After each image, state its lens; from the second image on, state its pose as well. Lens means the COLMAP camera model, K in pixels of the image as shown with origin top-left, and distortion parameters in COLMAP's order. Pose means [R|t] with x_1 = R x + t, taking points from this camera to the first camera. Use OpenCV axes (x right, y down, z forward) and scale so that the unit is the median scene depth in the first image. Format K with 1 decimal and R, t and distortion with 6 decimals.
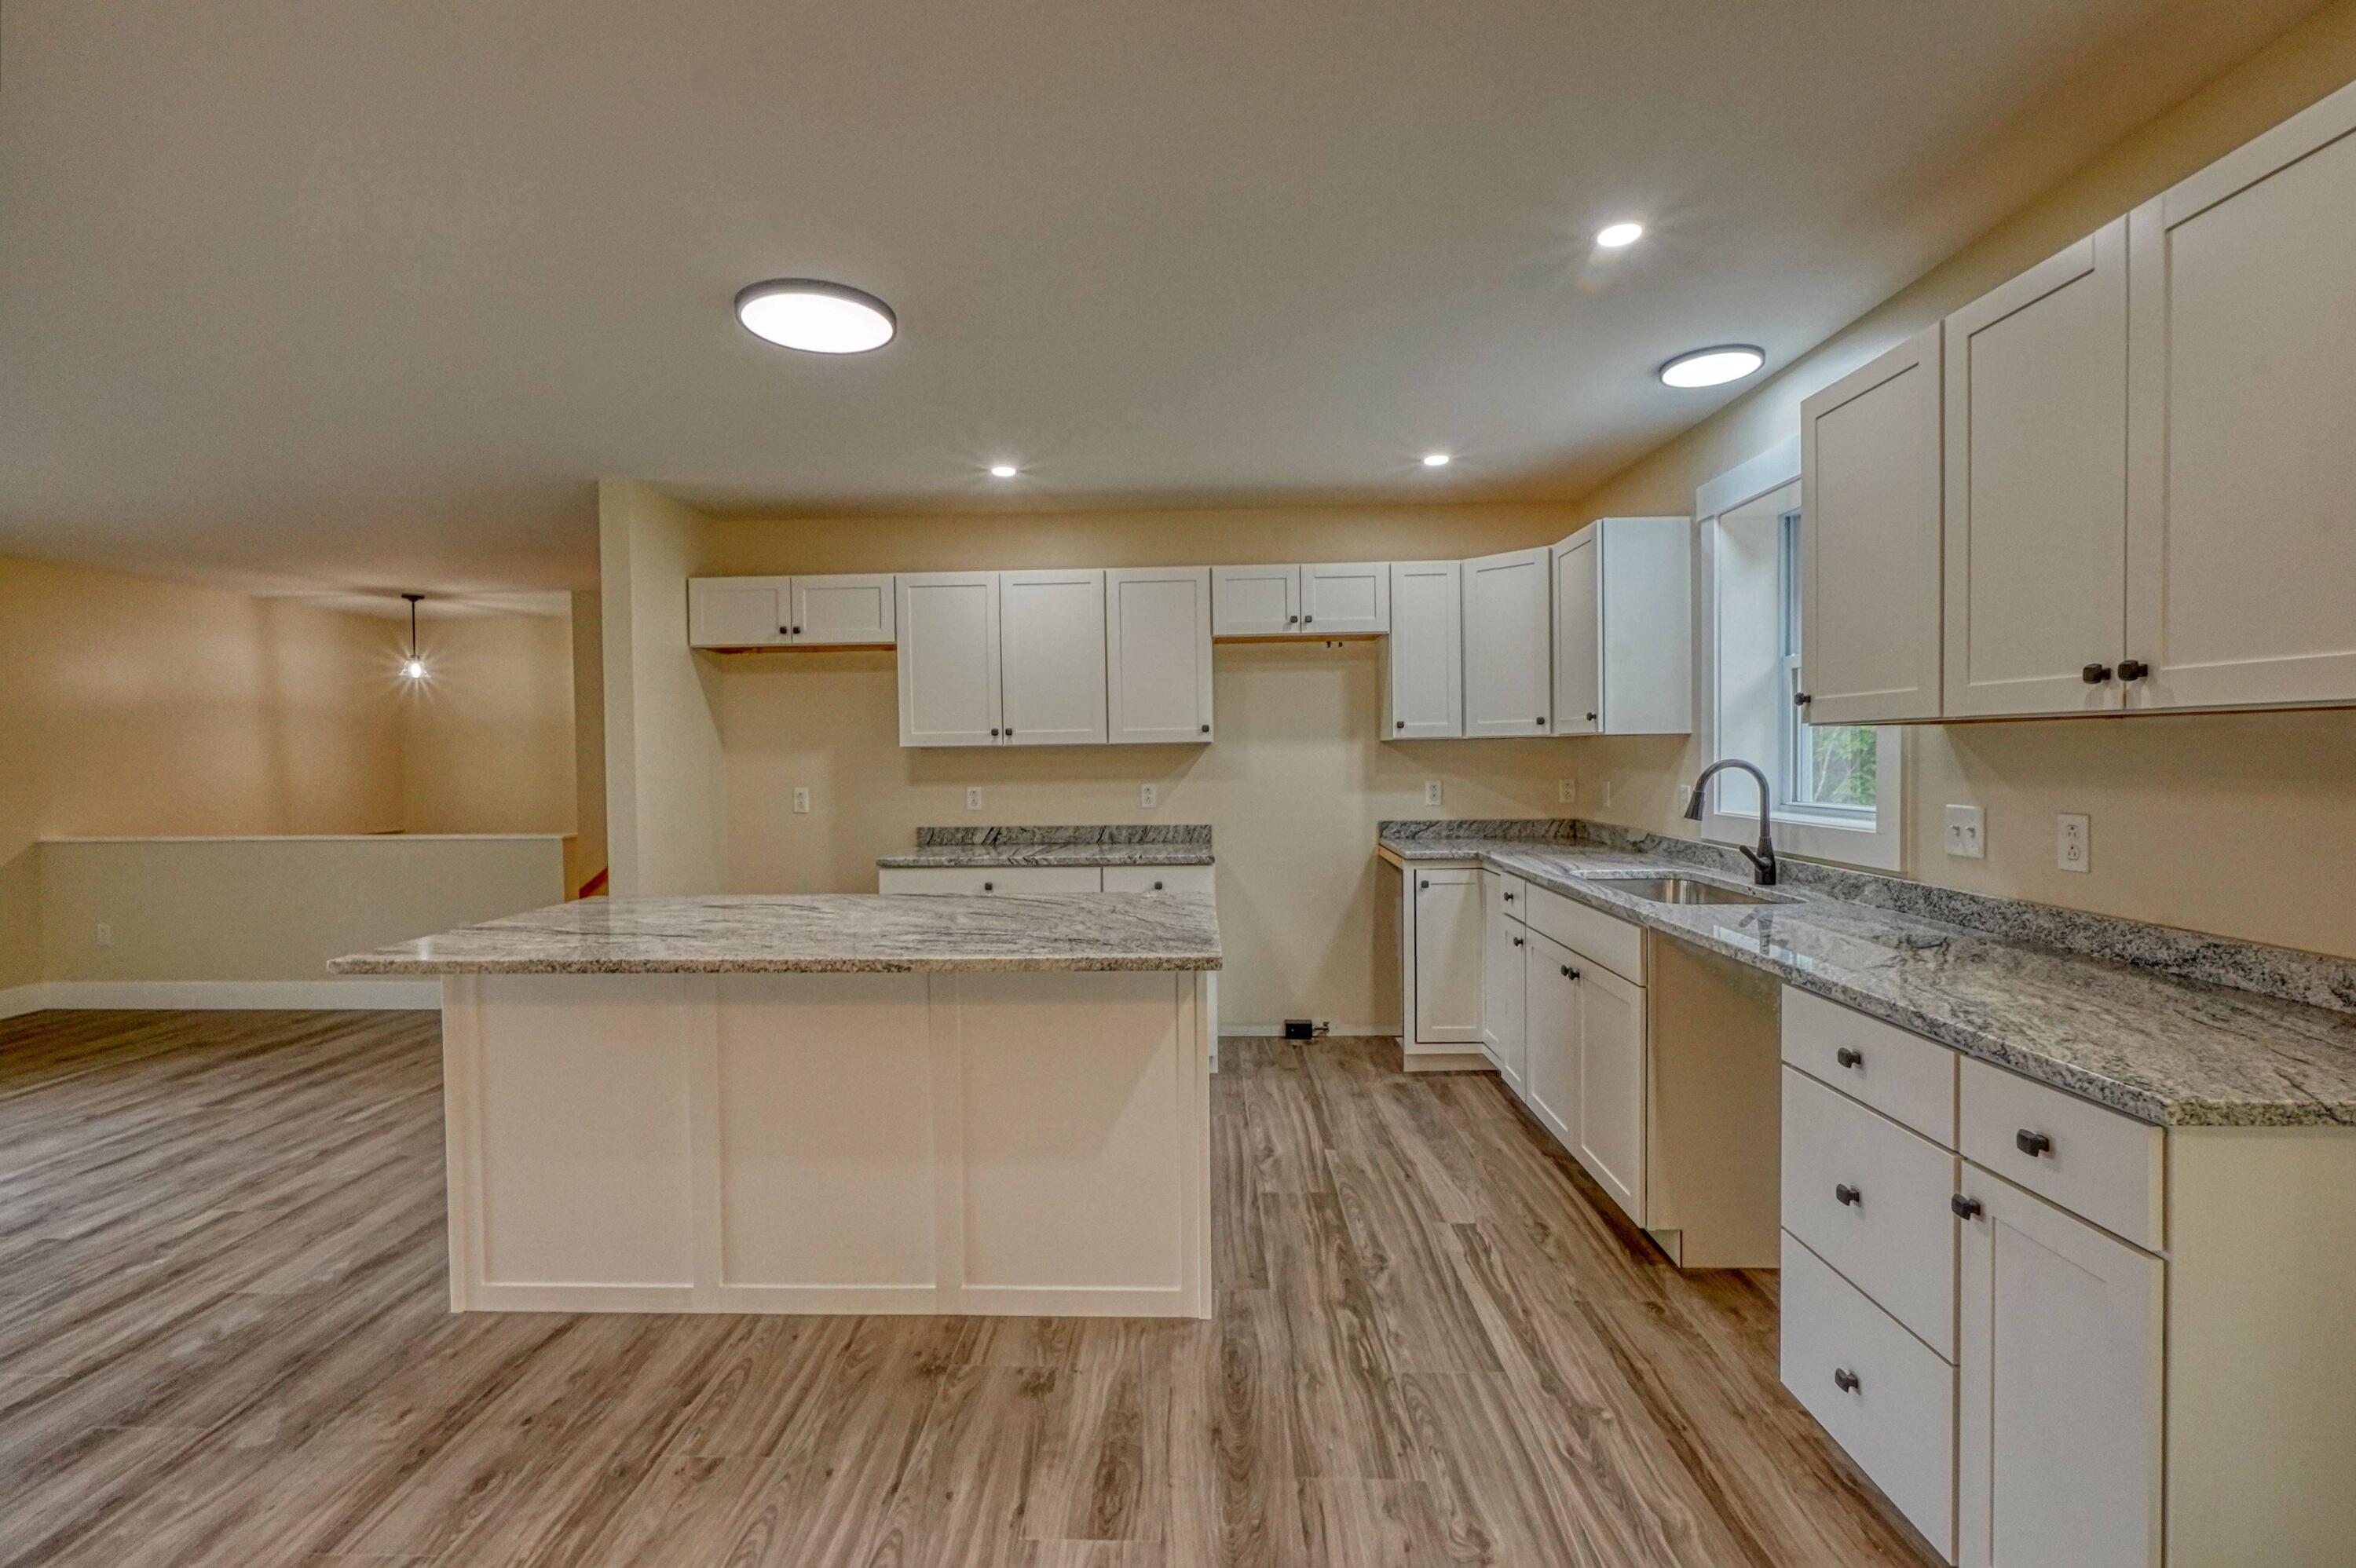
lens RADIAL K [[1018.8, 0, 1160.8], [0, 1018.8, 774.0], [0, 0, 1]] dist [-0.011927, 0.006077]
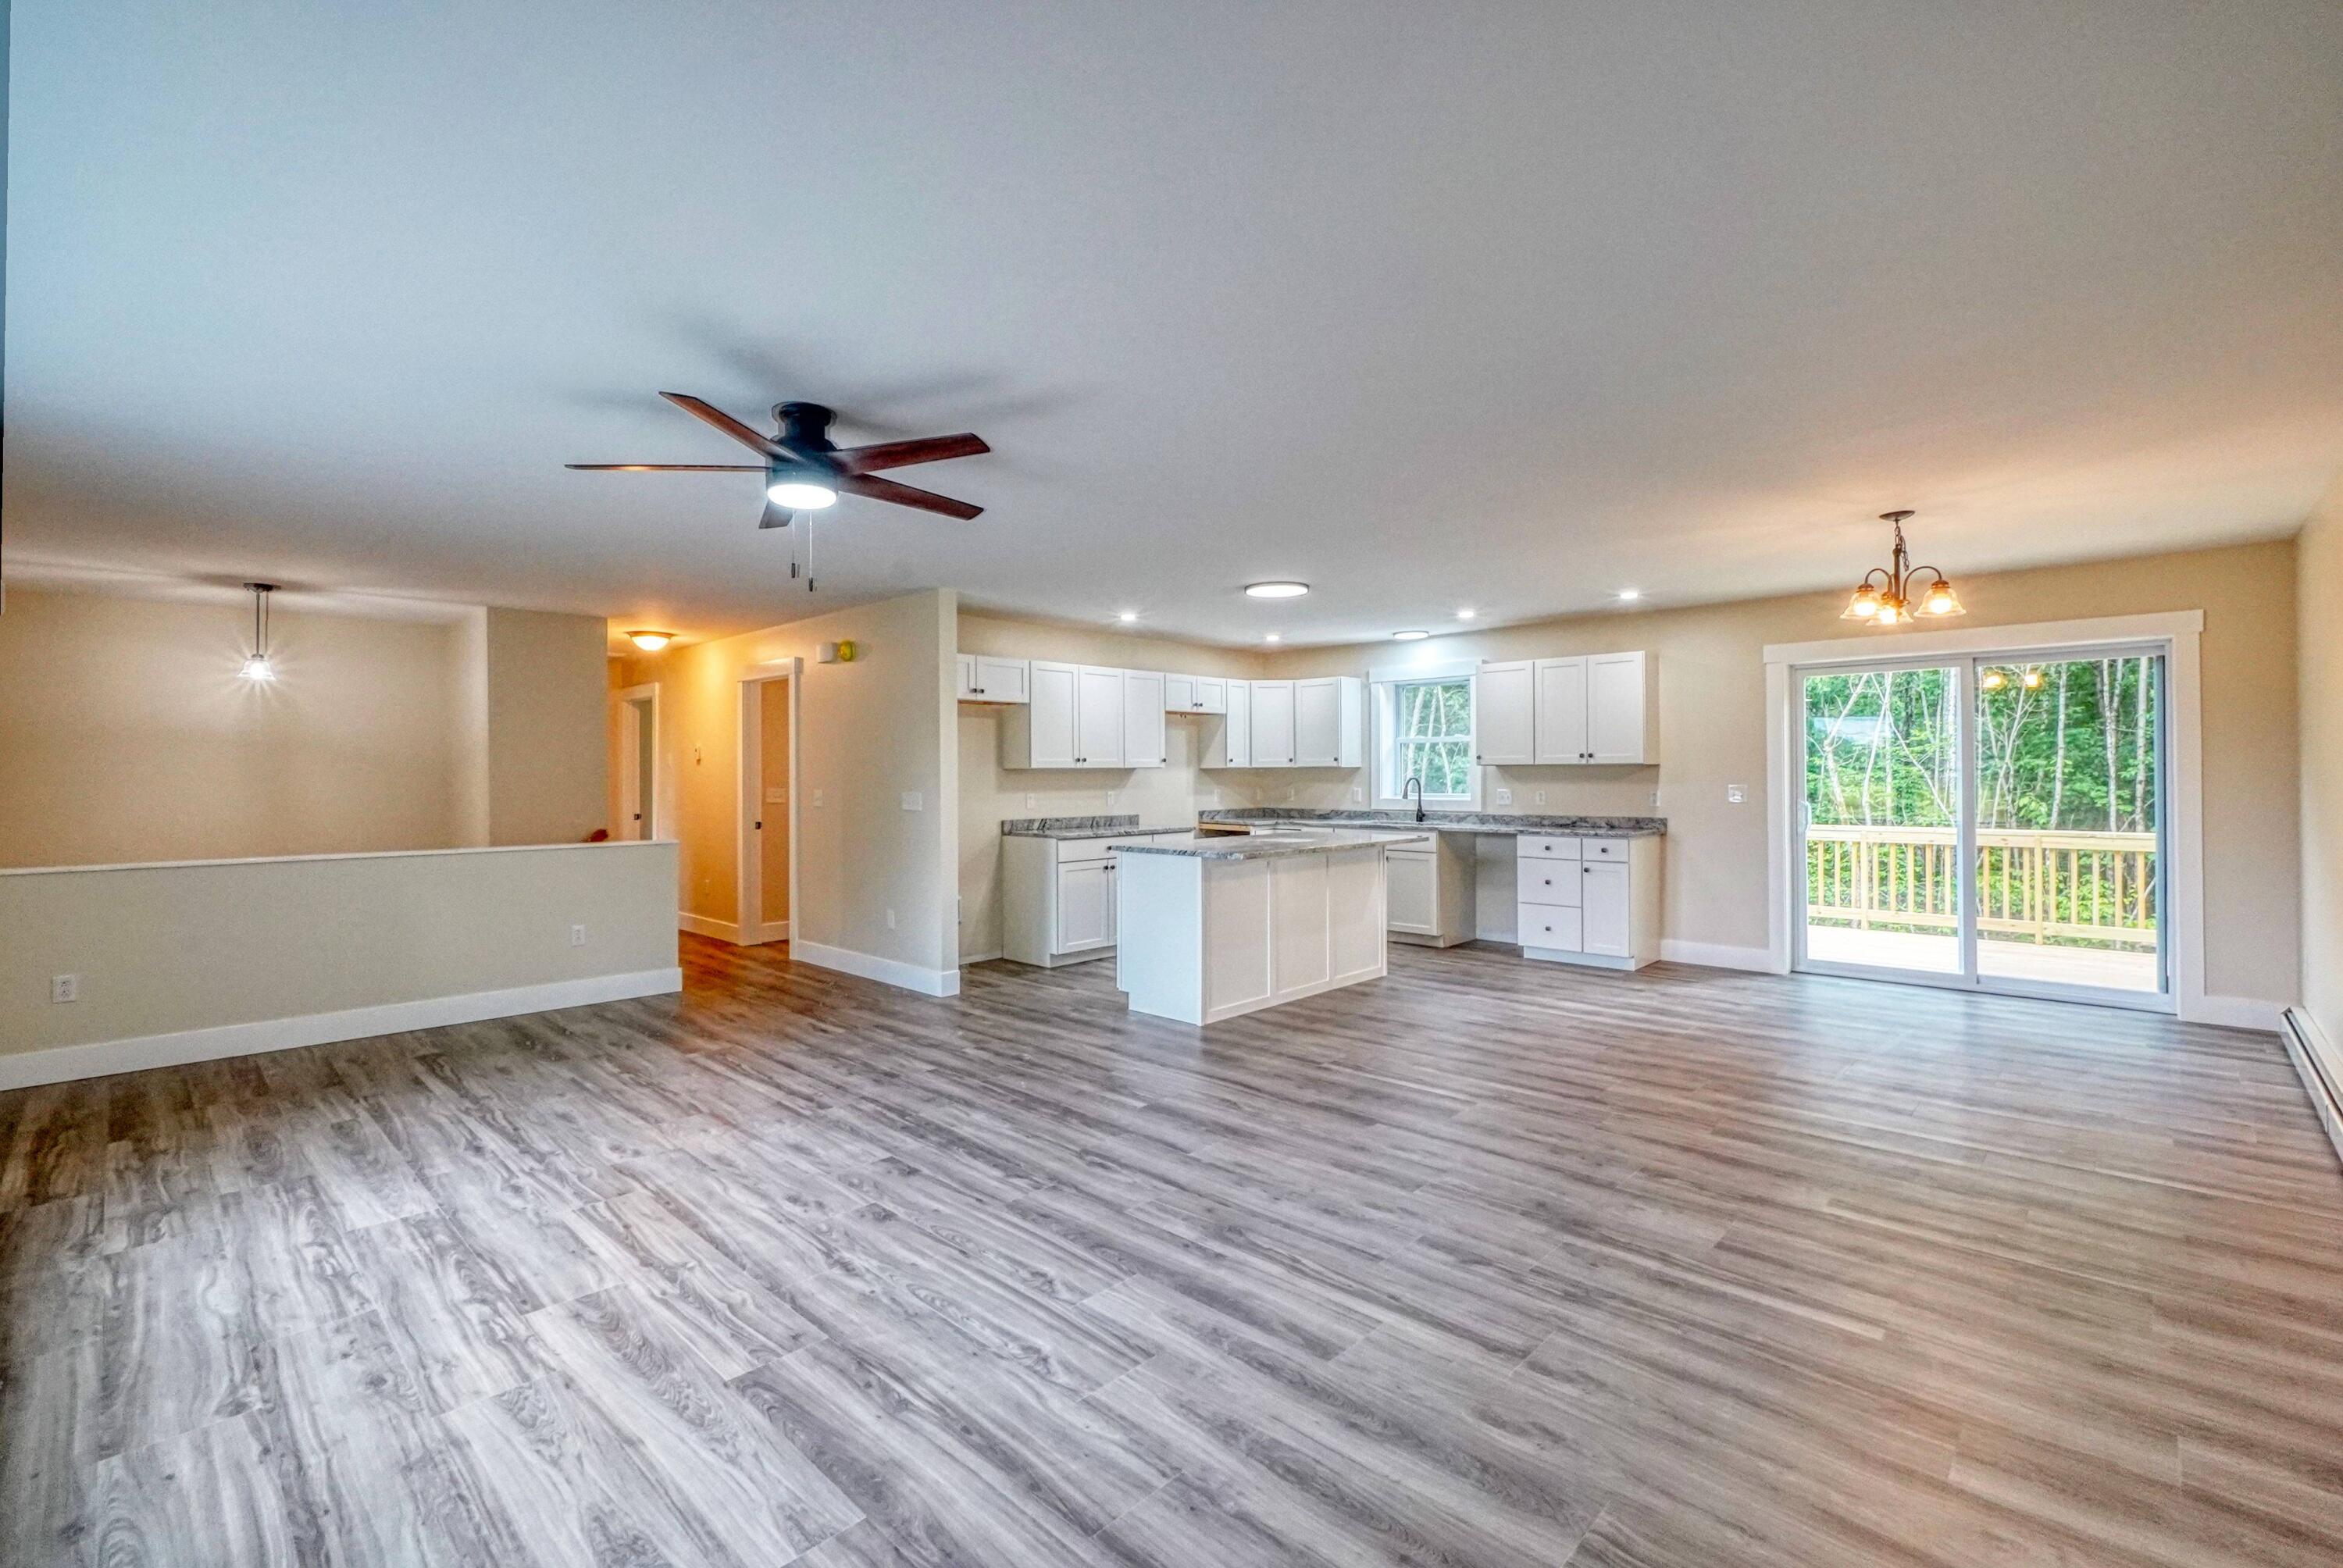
lens RADIAL K [[1018.4, 0, 1153.9], [0, 1018.4, 771.6], [0, 0, 1]] dist [-0.004618, 0.000316]
pose [[0.670605, 0.011939, 0.741719, -1.530105], [0.012457, 0.999548, -0.027352, 0.029843], [-0.741710, 0.027582, 0.670153, -0.257139]]
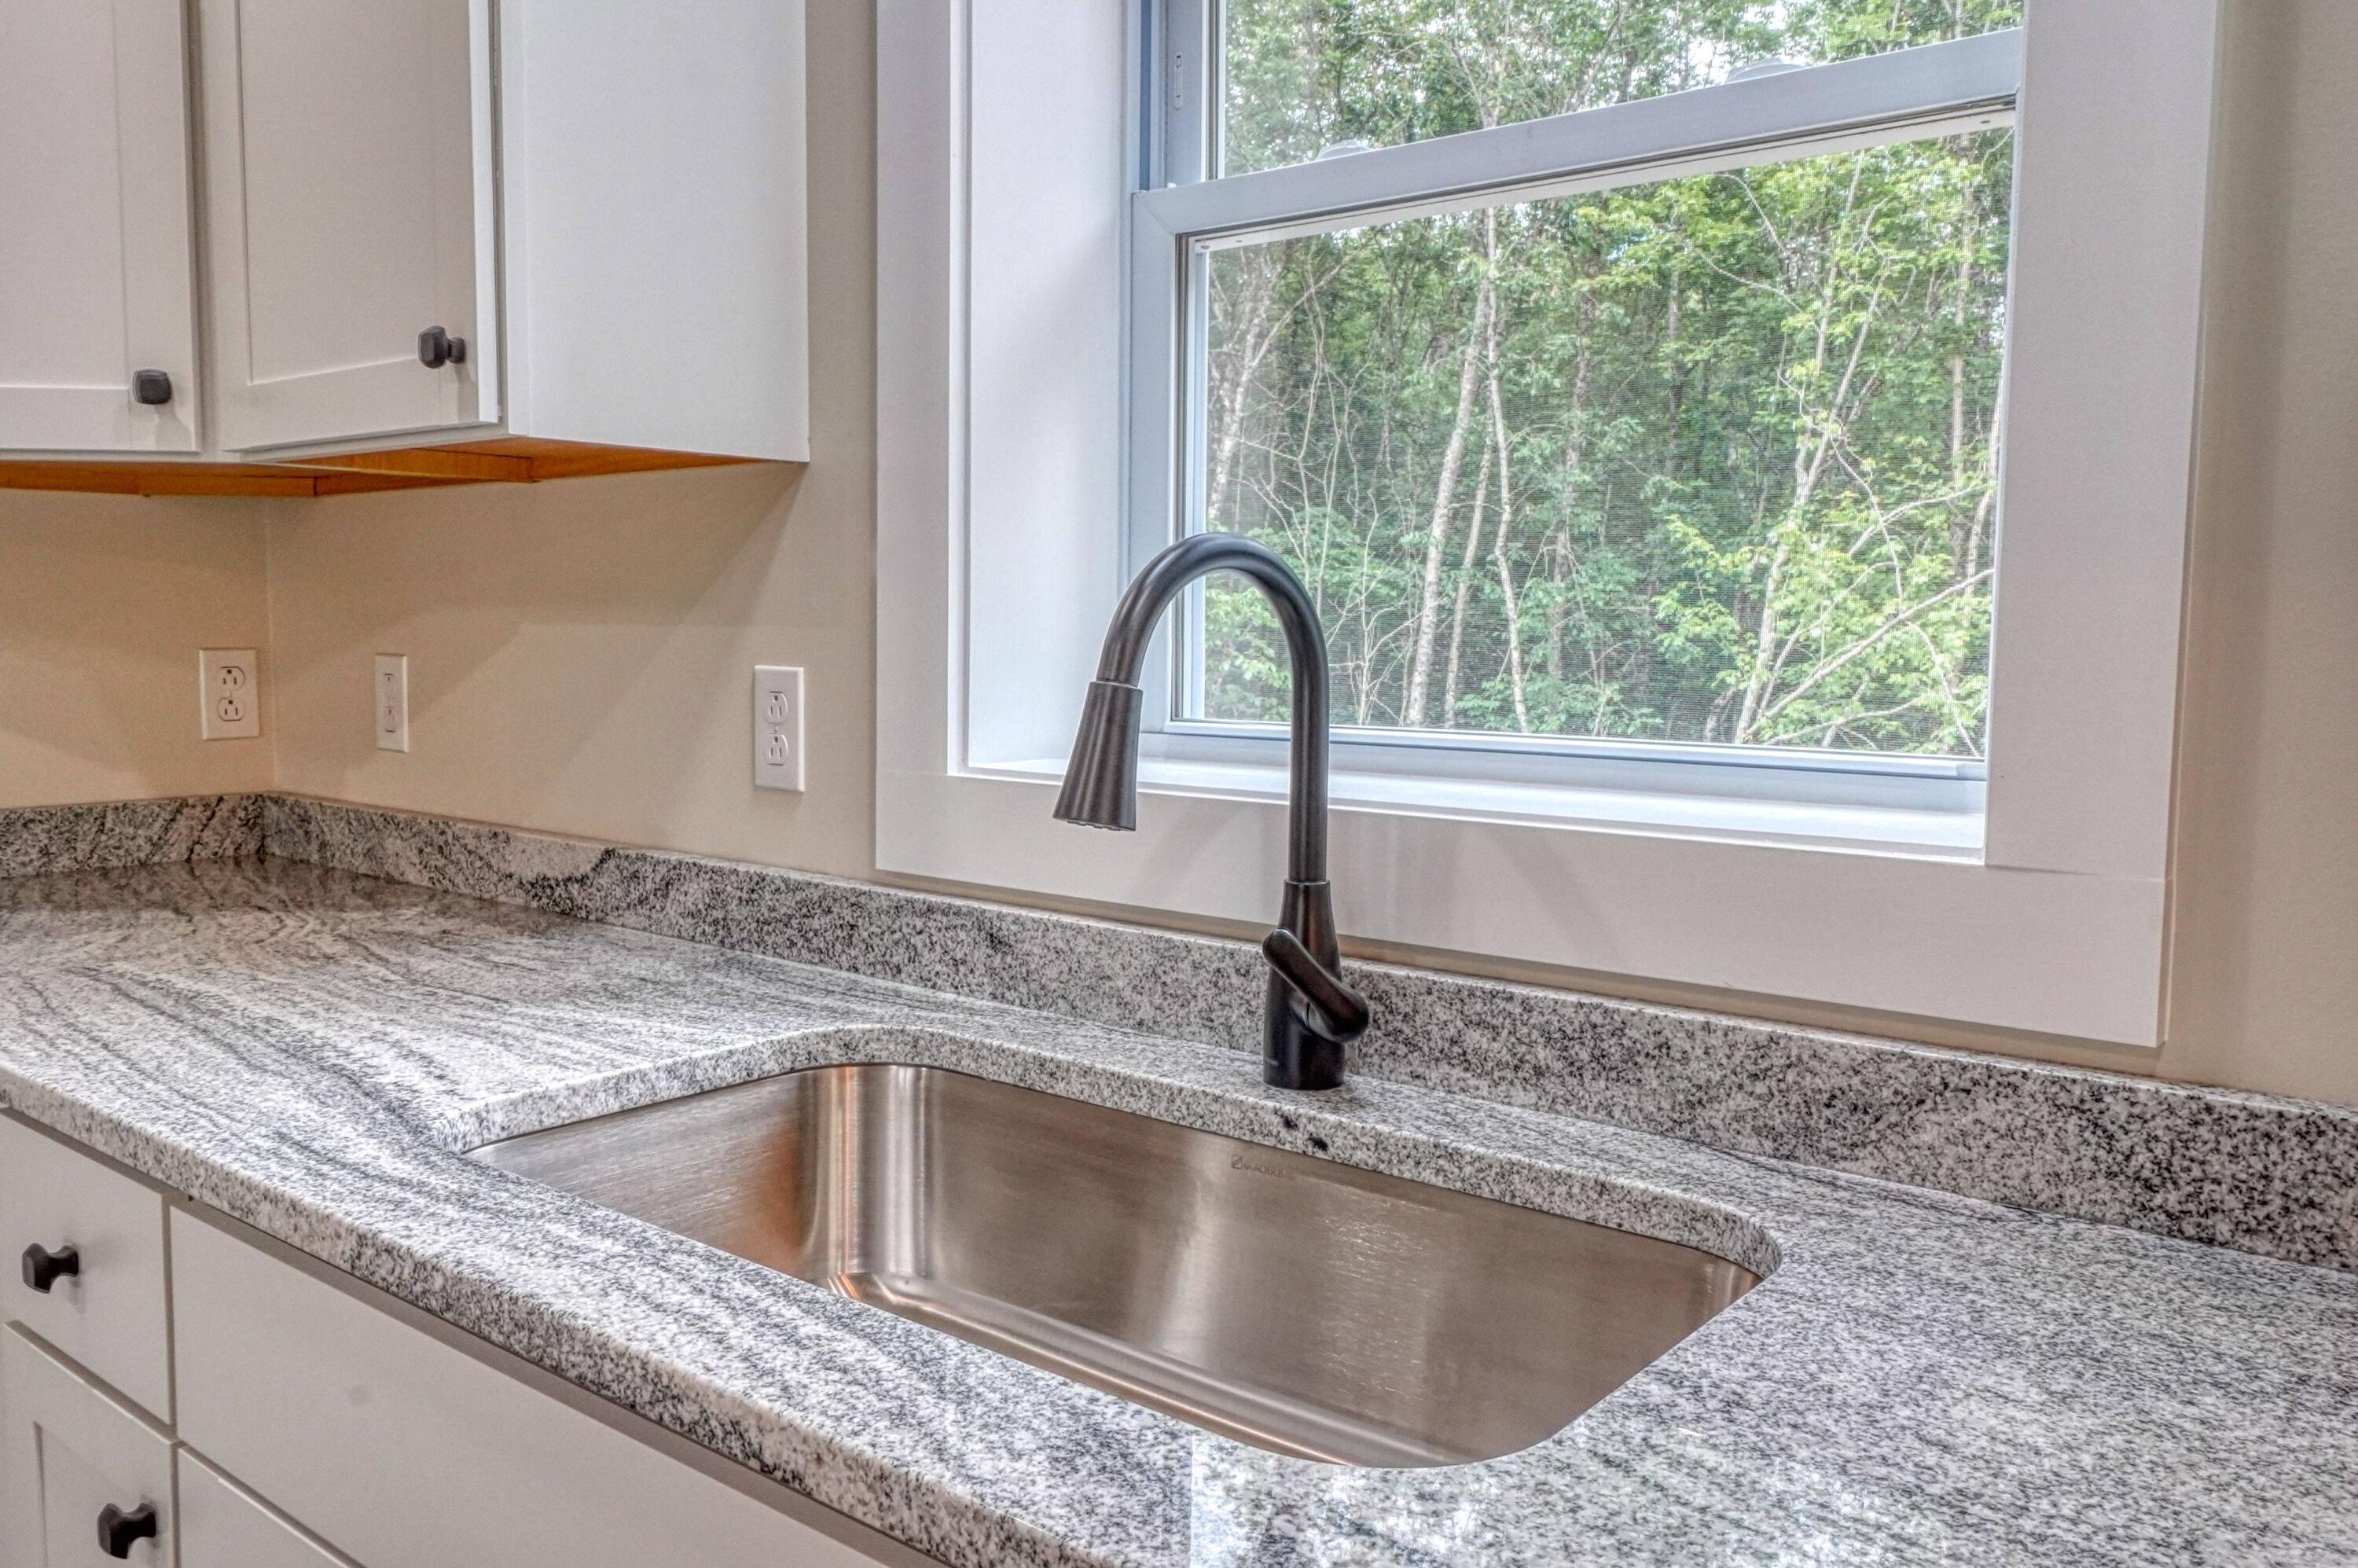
lens RADIAL K [[1798.3, 0, 1148.1], [0, 1798.3, 768.3], [0, 0, 1]] dist [-0.002483, -0.000685]
pose [[0.604418, -0.047070, 0.795275, 0.194608], [0.000552, 0.998278, 0.058665, 0.009973], [-0.796667, -0.035019, 0.603403, 0.611434]]
